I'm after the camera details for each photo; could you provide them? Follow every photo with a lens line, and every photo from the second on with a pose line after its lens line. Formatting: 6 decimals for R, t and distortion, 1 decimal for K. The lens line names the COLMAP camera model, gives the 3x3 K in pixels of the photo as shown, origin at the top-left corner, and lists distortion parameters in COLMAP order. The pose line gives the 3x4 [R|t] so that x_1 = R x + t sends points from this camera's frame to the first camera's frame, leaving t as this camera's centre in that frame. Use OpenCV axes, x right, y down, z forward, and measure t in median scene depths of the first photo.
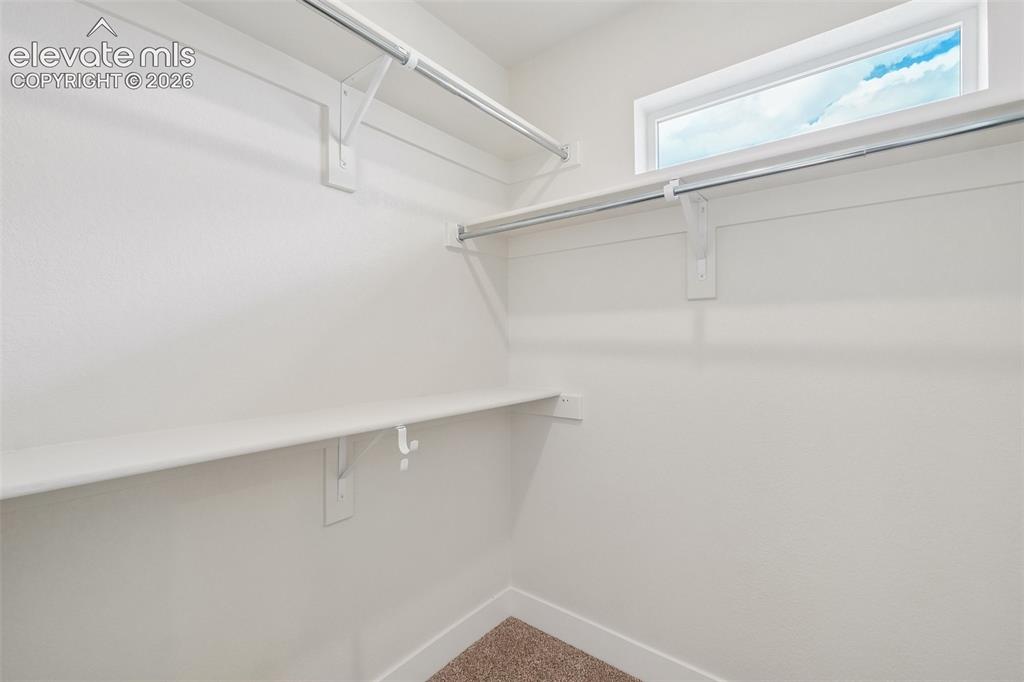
lens RADIAL K [[471.9, 0, 515.8], [0, 471.9, 356.0], [0, 0, 1]] dist [0.000577, 0.000049]
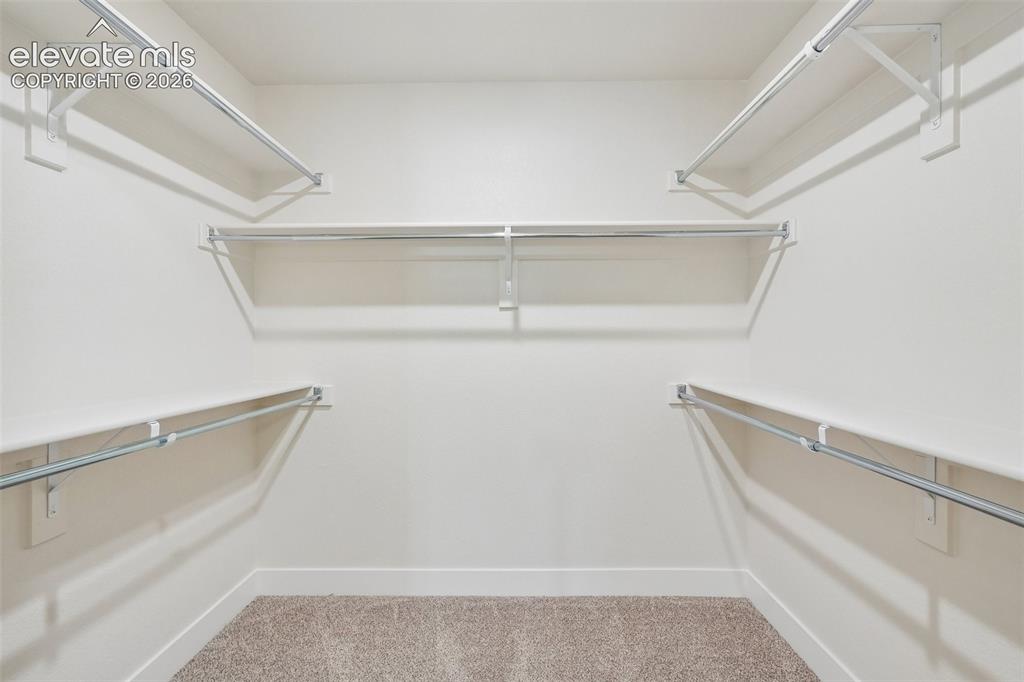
lens RADIAL K [[445.5, 0, 514.4], [0, 445.5, 336.6], [0, 0, 1]] dist [-0.001932, -0.000110]
pose [[0.816895, 0.017766, 0.576512, -0.131234], [0.005584, 0.999235, -0.038704, 0.006820], [-0.576759, 0.034836, 0.816171, -0.178702]]
